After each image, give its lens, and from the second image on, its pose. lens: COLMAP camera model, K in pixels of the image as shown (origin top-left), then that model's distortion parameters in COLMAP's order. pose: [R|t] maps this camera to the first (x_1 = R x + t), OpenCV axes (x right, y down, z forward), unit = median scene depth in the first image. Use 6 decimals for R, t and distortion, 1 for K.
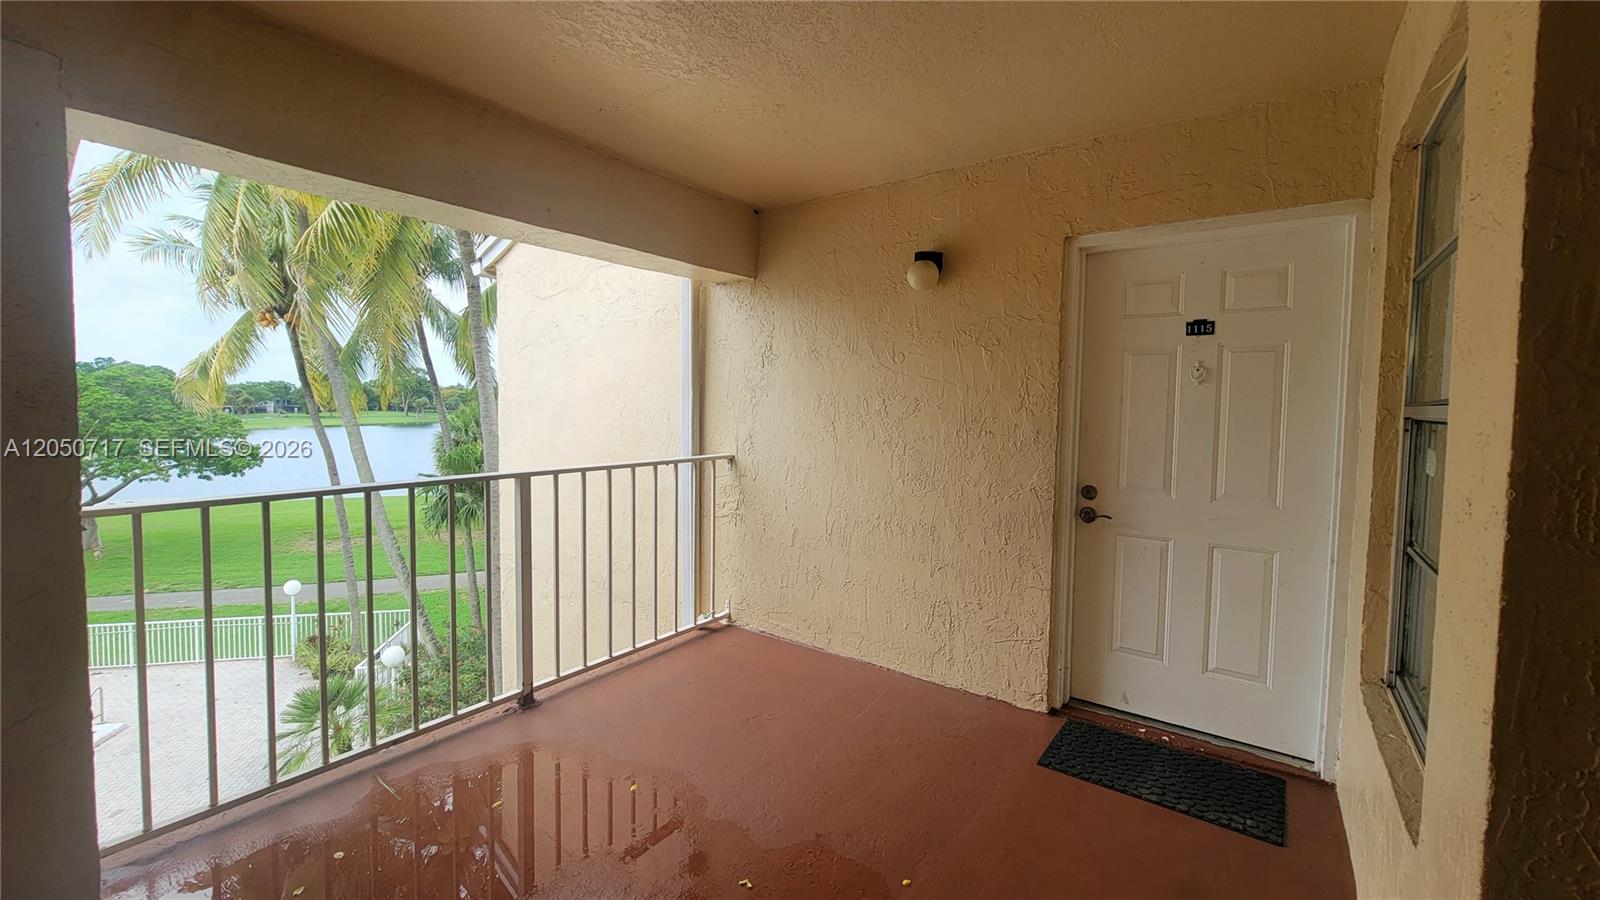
lens RADIAL K [[658.3, 0, 794.1], [0, 658.3, 433.9], [0, 0, 1]] dist [-0.001951, 0.000364]
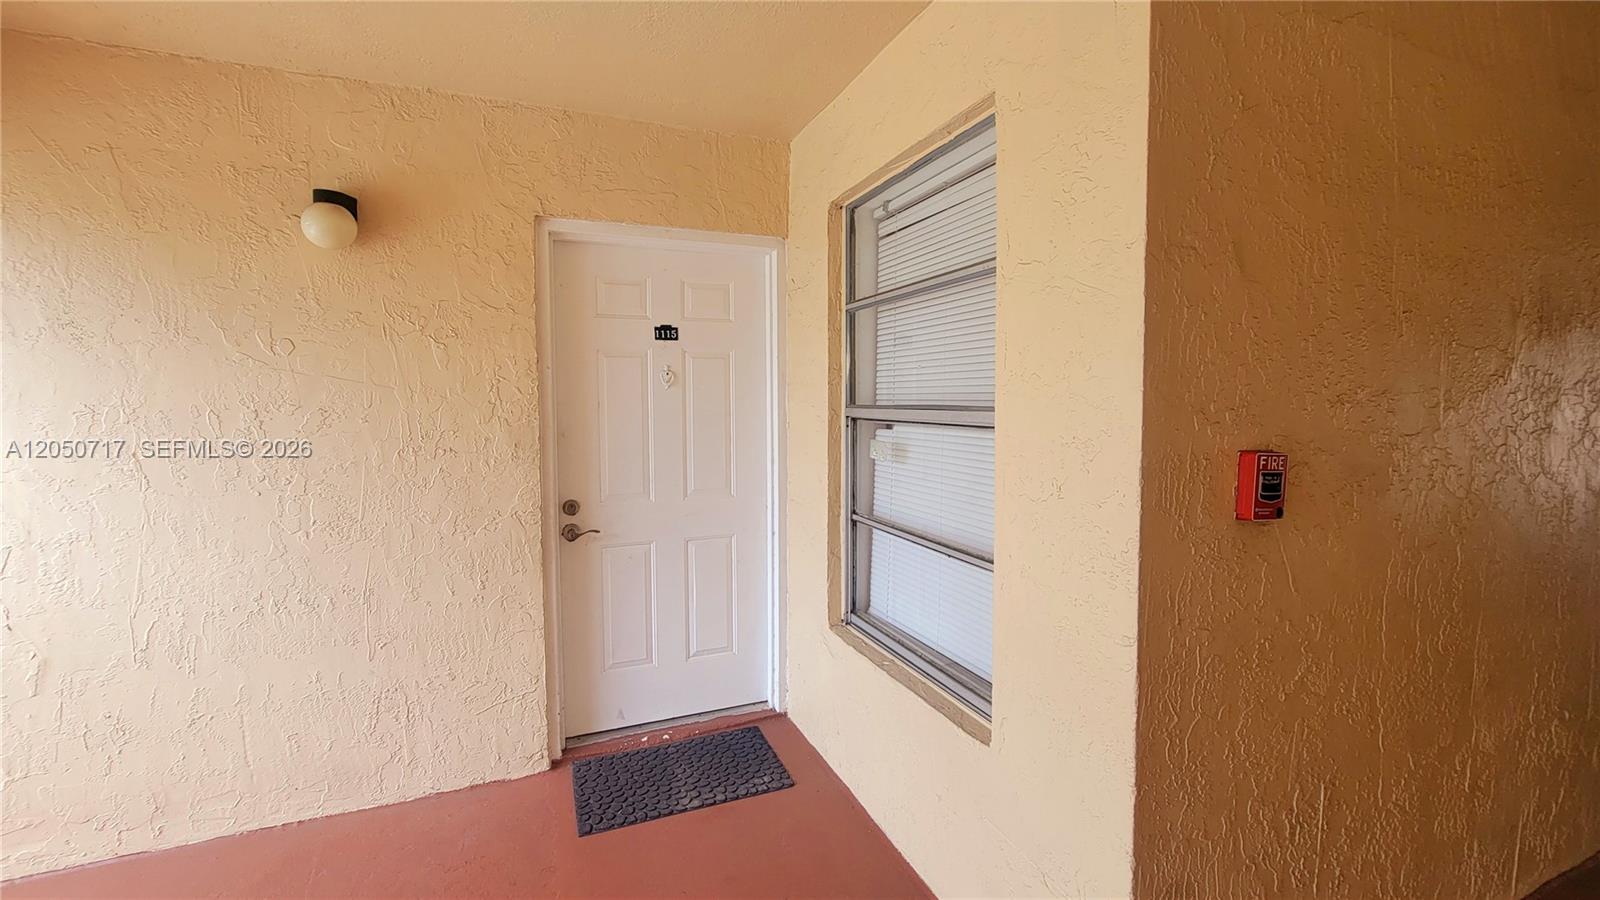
lens RADIAL K [[658.3, 0, 794.1], [0, 658.3, 433.9], [0, 0, 1]] dist [-0.001951, 0.000364]
pose [[0.523439, -0.067136, 0.849414, -0.155752], [0.054999, 0.997474, 0.044946, -0.036576], [-0.850286, 0.023190, 0.525810, 0.273677]]
